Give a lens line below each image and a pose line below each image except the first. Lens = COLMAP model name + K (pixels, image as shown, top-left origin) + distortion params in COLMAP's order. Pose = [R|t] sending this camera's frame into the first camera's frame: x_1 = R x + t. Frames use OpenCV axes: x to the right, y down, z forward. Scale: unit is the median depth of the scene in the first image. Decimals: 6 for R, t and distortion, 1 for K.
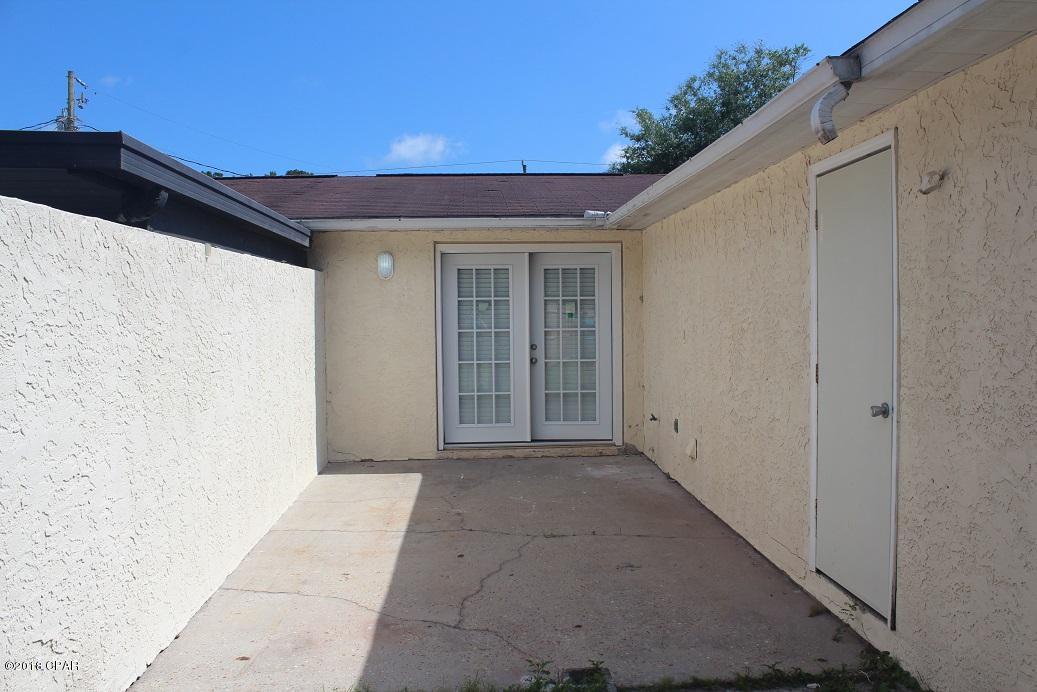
lens RADIAL K [[908.8, 0, 518.5], [0, 908.8, 346.0], [0, 0, 1]] dist [-0.089560, 0.009046]
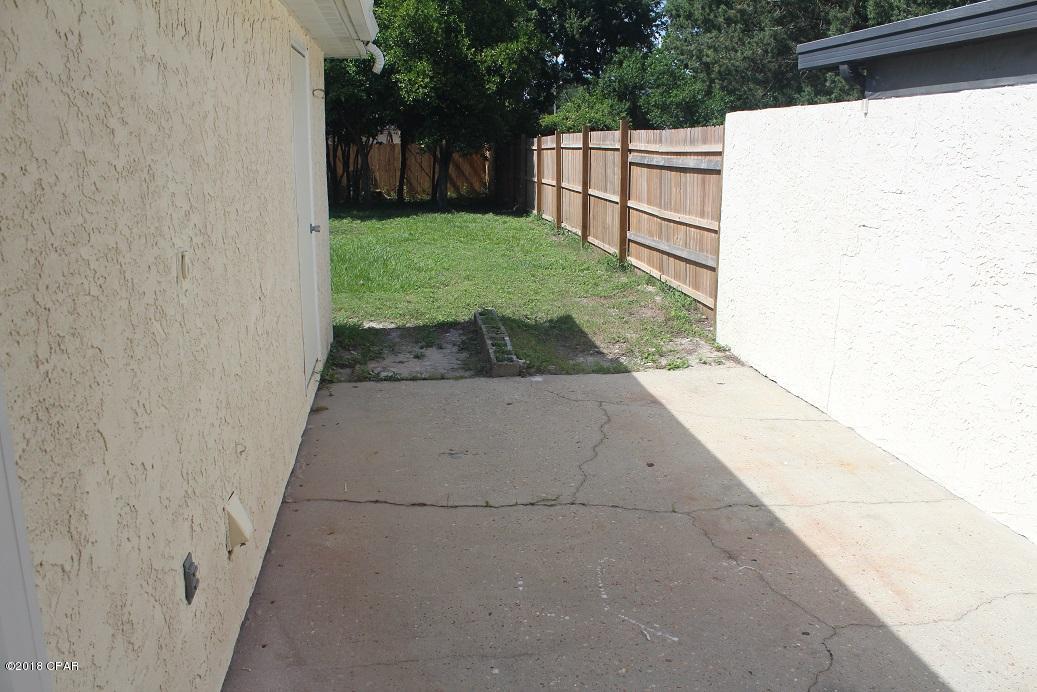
lens RADIAL K [[908.8, 0, 518.5], [0, 908.8, 346.0], [0, 0, 1]] dist [-0.089560, 0.009046]
pose [[-0.997106, 0.022111, -0.072731, 0.131804], [0.003270, 0.968353, 0.249561, -0.094517], [0.075948, 0.248602, -0.965624, 2.012698]]
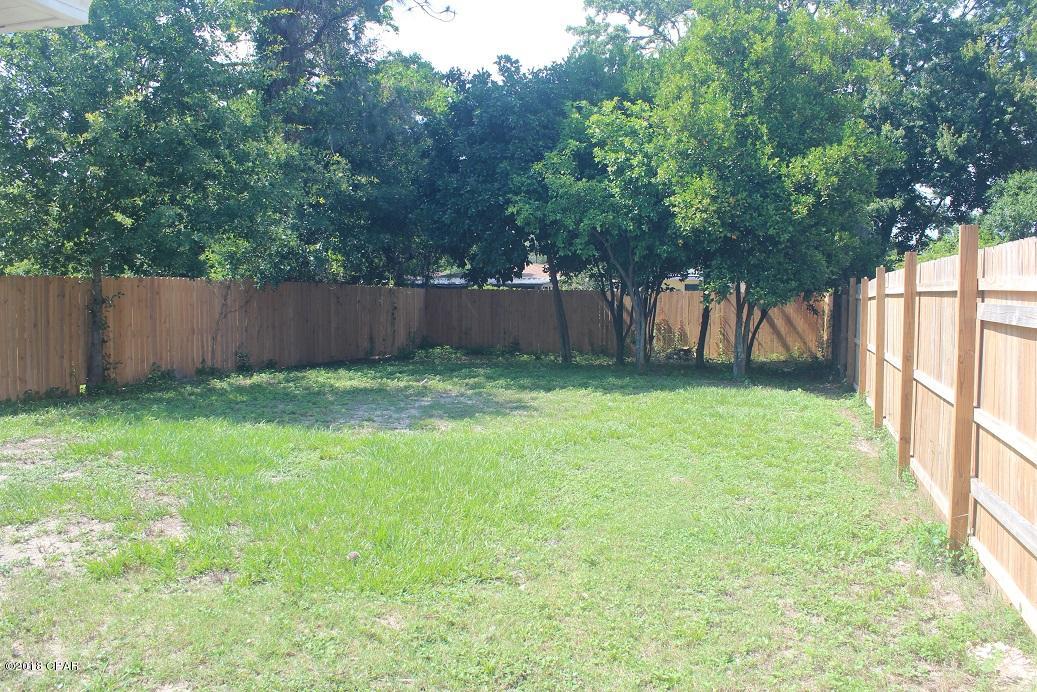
lens RADIAL K [[908.8, 0, 518.5], [0, 908.8, 346.0], [0, 0, 1]] dist [-0.089560, 0.009046]
pose [[-0.944451, -0.021018, 0.327980, -0.027861], [0.007688, 0.996267, 0.085983, -0.061781], [-0.328563, 0.083728, -0.940764, 1.360247]]
